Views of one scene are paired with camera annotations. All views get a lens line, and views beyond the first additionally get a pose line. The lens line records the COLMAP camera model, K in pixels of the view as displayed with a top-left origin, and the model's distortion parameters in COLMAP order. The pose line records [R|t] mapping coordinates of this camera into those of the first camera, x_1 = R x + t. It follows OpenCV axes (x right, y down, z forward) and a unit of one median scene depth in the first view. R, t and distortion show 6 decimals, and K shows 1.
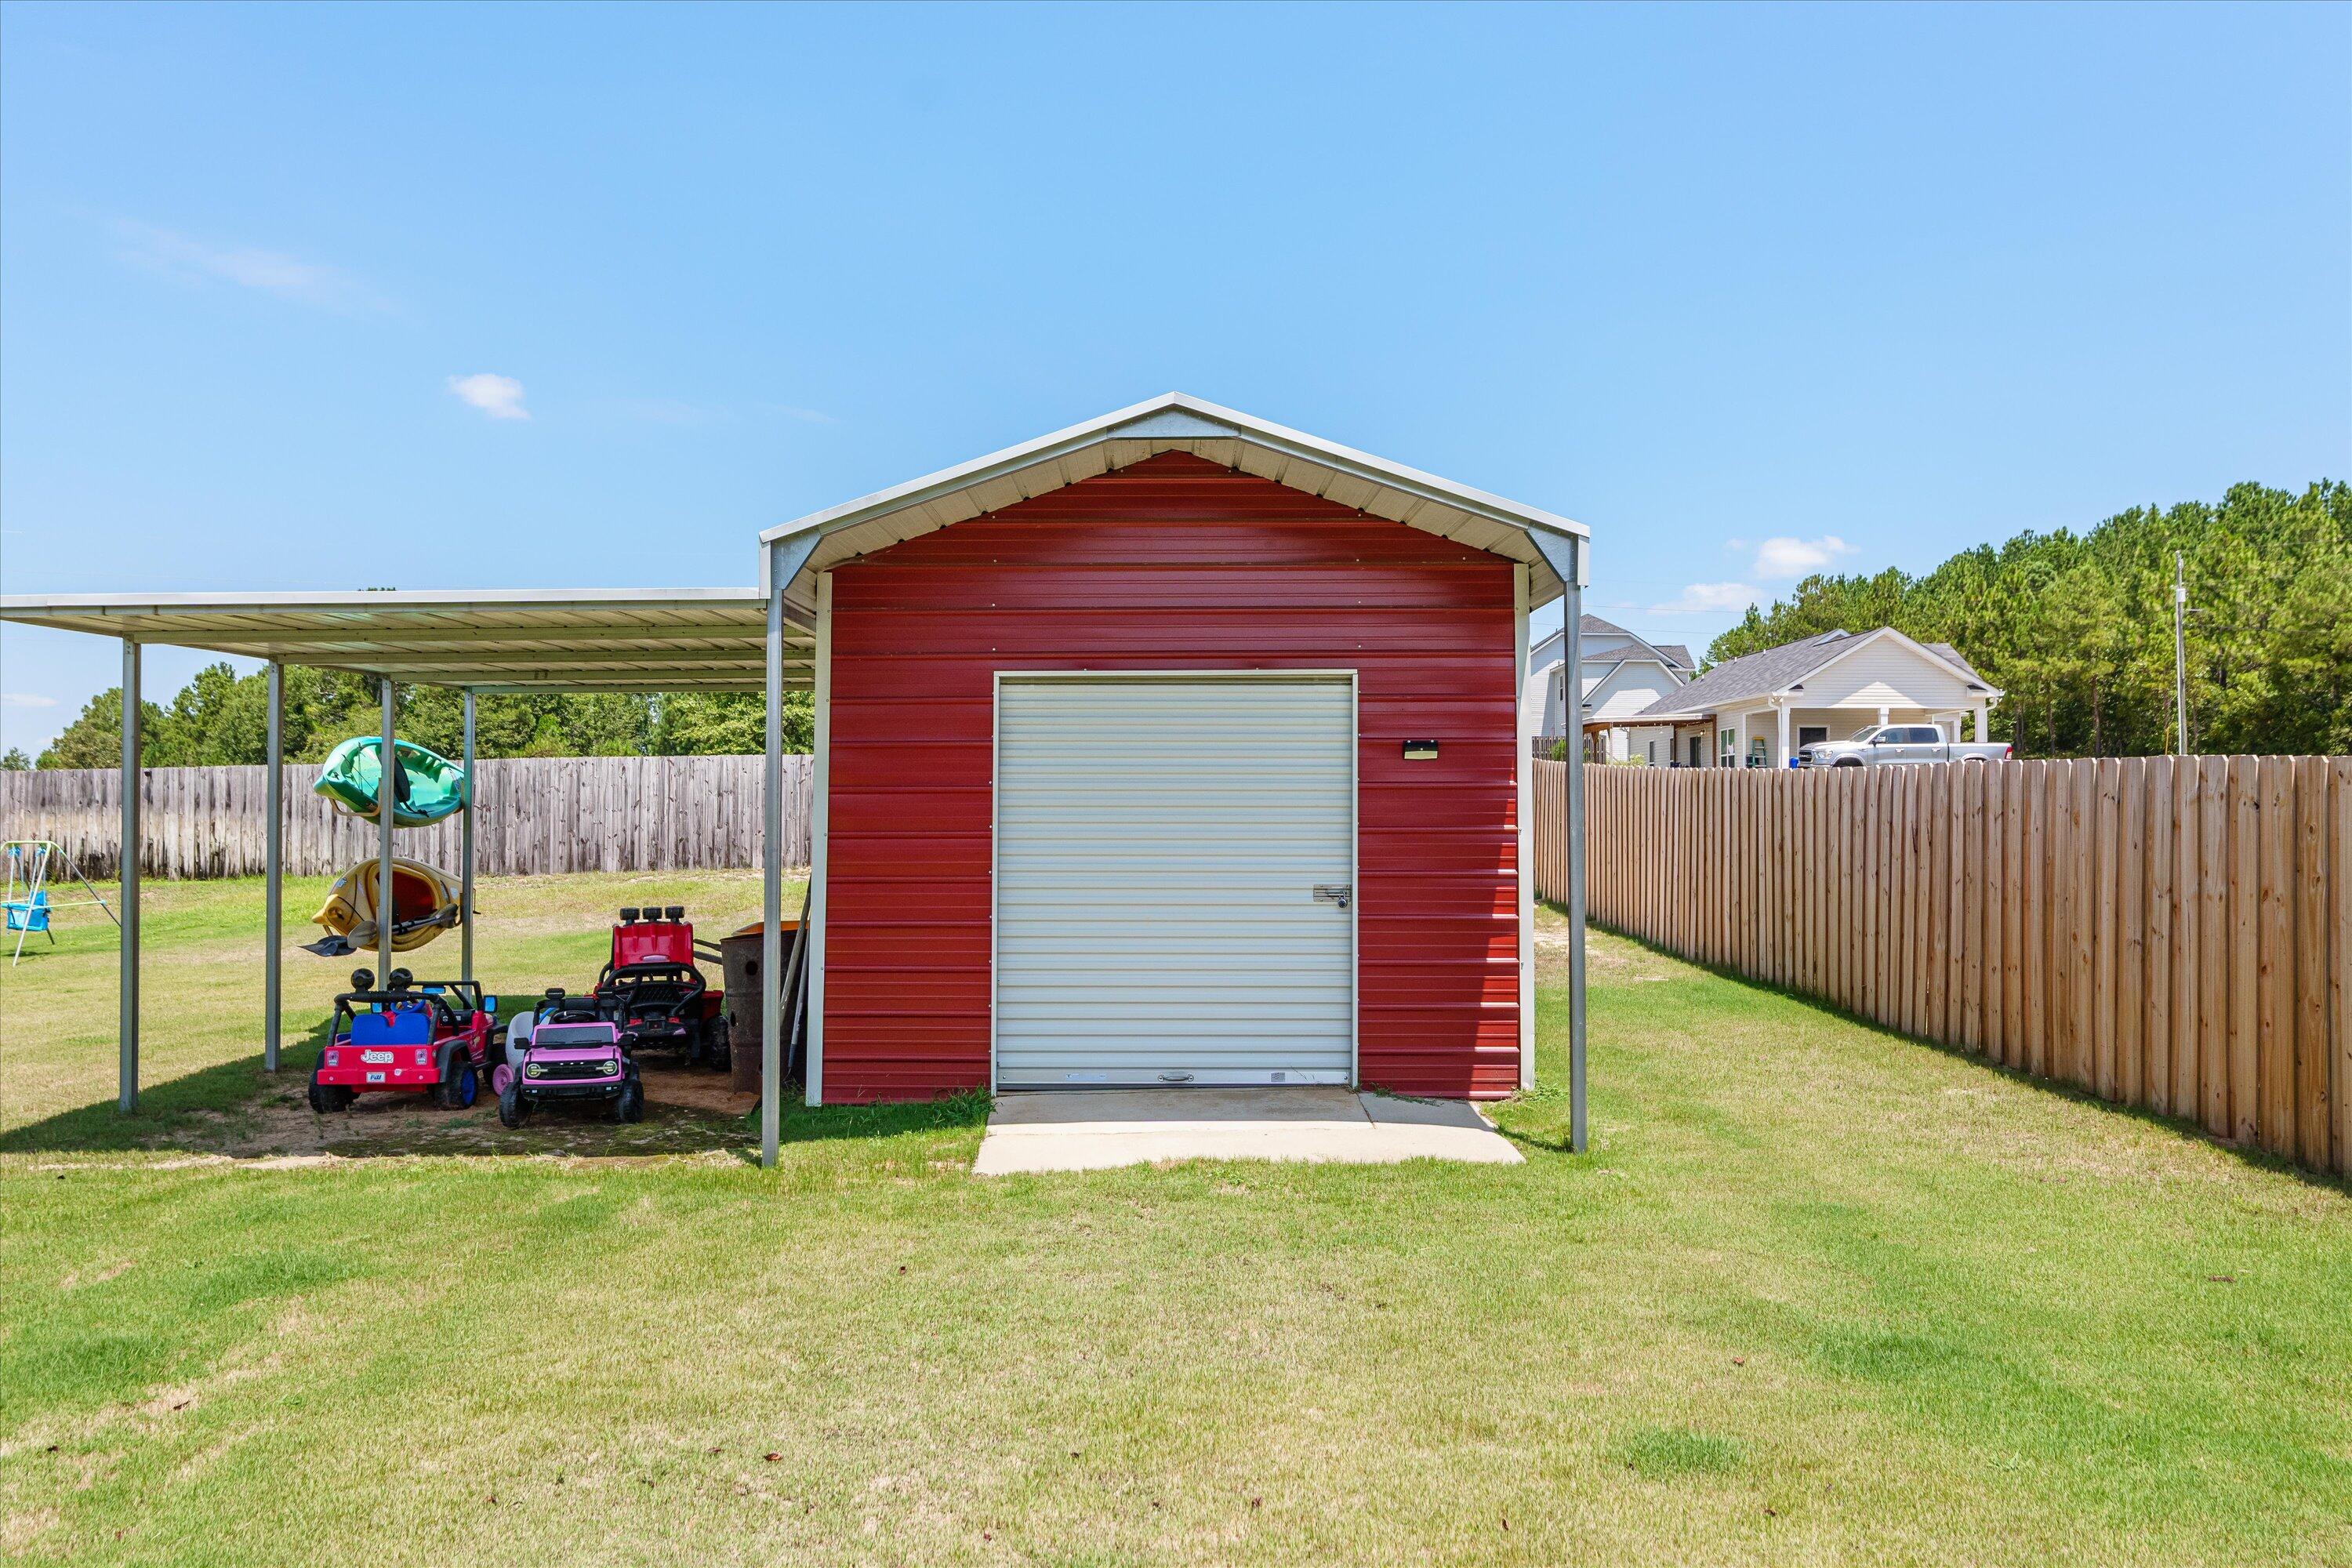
lens RADIAL K [[1775.7, 0, 1176.0], [0, 1775.7, 784.0], [0, 0, 1]] dist [0.000378, -0.000029]
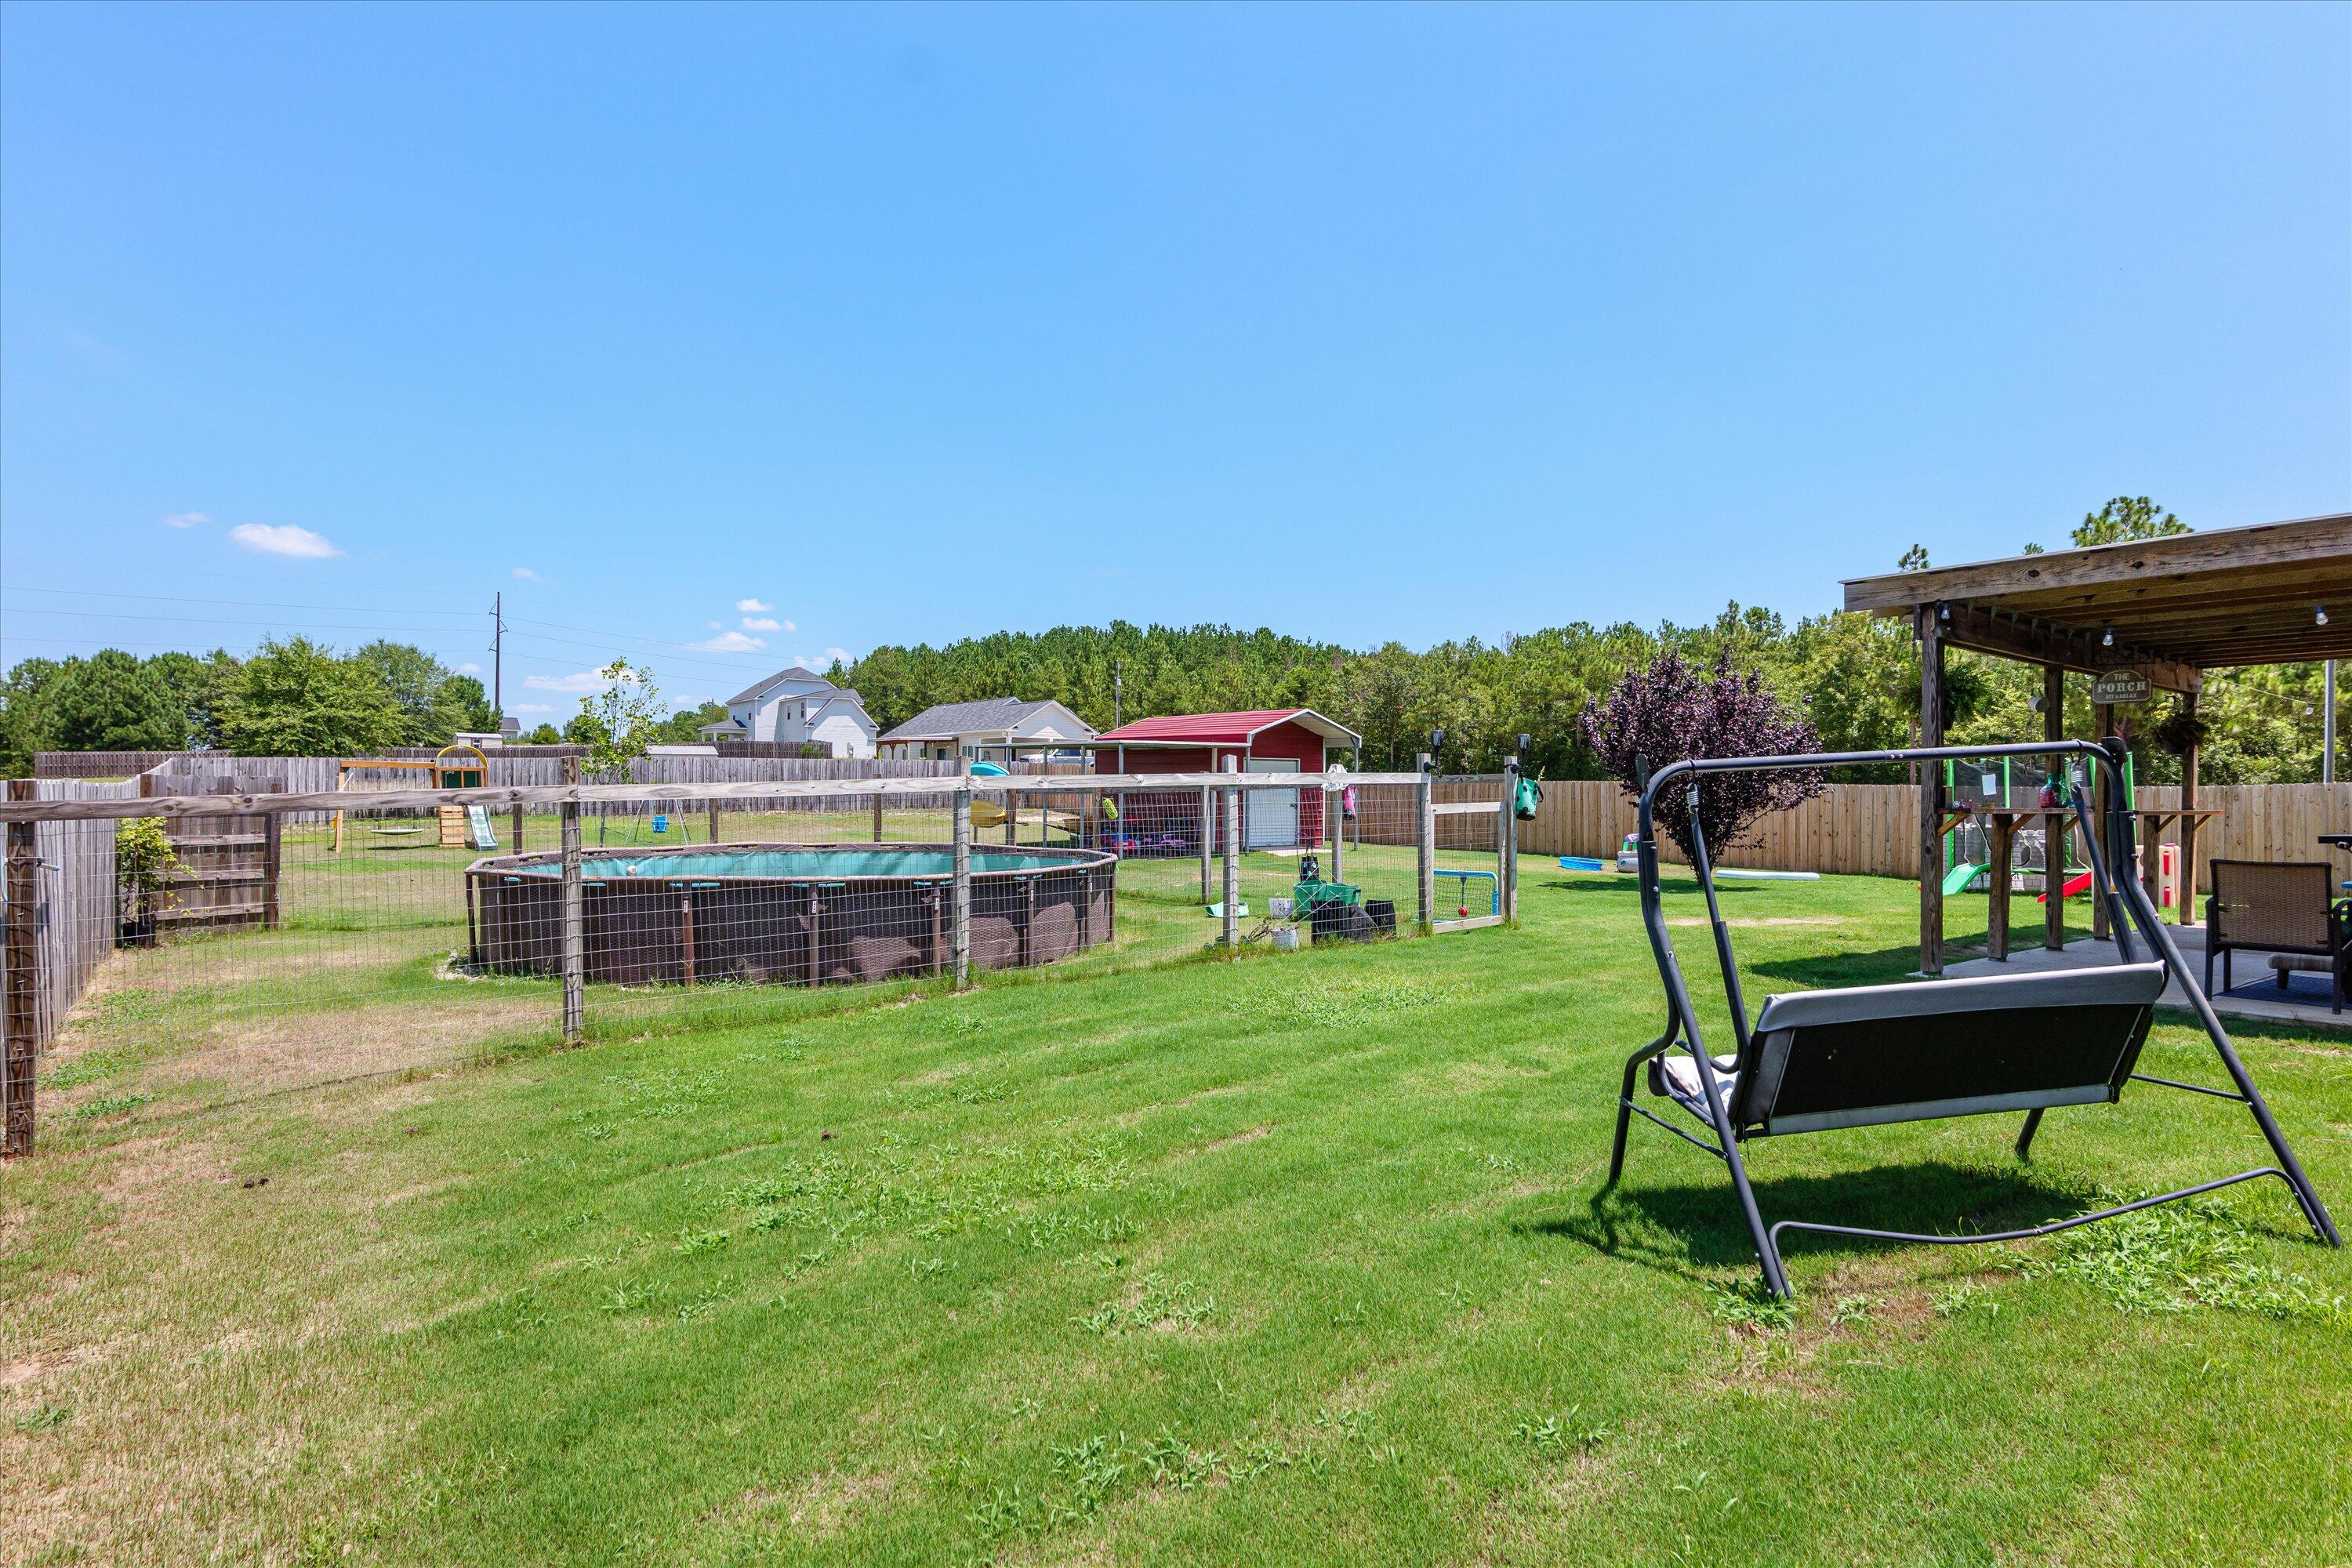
lens RADIAL K [[1220.1, 0, 1176.0], [0, 1220.1, 784.0], [0, 0, 1]] dist [-0.001165, 0.000049]
pose [[0.795039, 0.008890, 0.606493, -0.717122], [-0.016773, 0.999832, 0.007332, -0.004949], [-0.606326, -0.016002, 0.795055, -0.471847]]
